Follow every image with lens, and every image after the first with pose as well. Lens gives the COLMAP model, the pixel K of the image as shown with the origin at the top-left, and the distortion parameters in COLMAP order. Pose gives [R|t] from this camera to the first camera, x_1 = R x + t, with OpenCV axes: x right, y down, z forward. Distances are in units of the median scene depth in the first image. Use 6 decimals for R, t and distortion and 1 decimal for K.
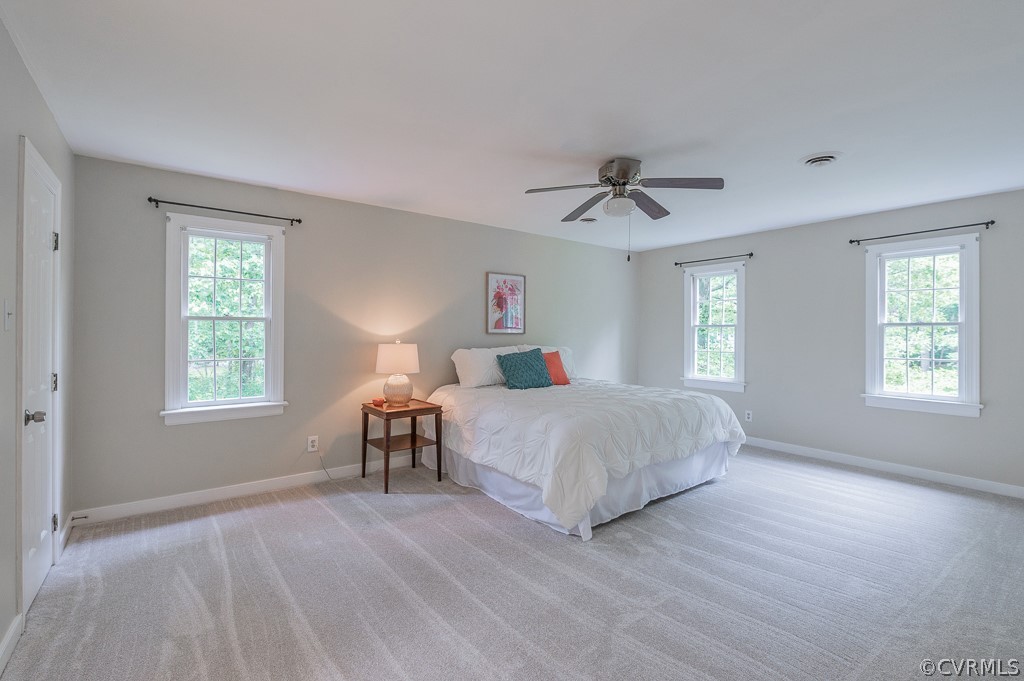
lens RADIAL K [[456.1, 0, 513.9], [0, 456.1, 334.7], [0, 0, 1]] dist [-0.003346, -0.001927]
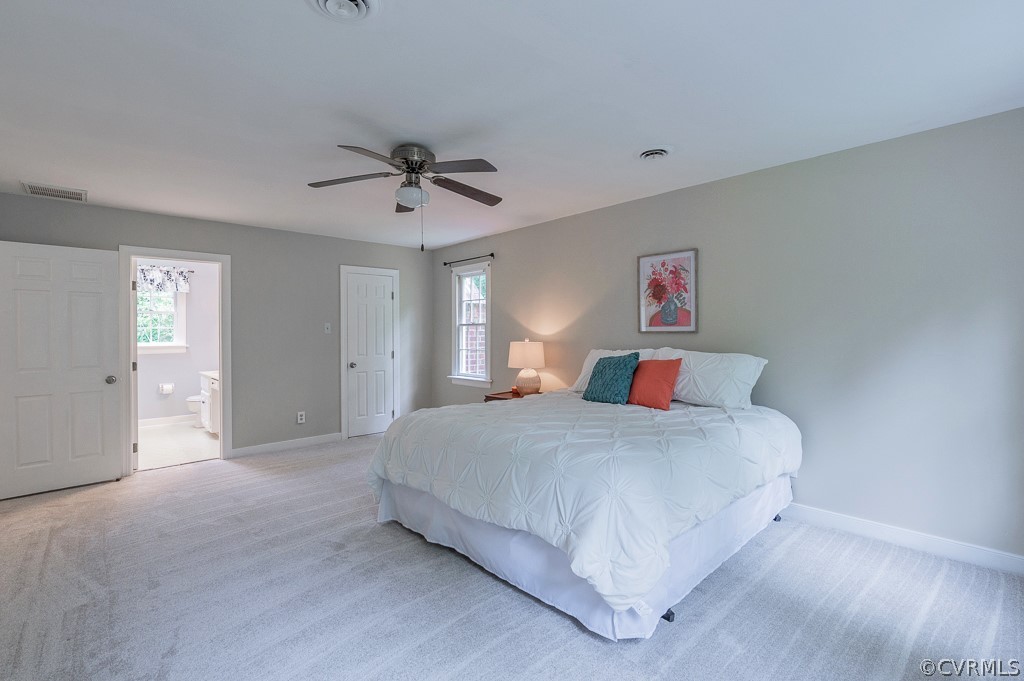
lens RADIAL K [[456.1, 0, 513.5], [0, 456.1, 339.6], [0, 0, 1]] dist [-0.003346, -0.001927]
pose [[0.104910, 0.010135, -0.994430, 0.719660], [0.001493, 0.999945, 0.010349, 0.001470], [0.994481, -0.002571, 0.104889, 0.683774]]
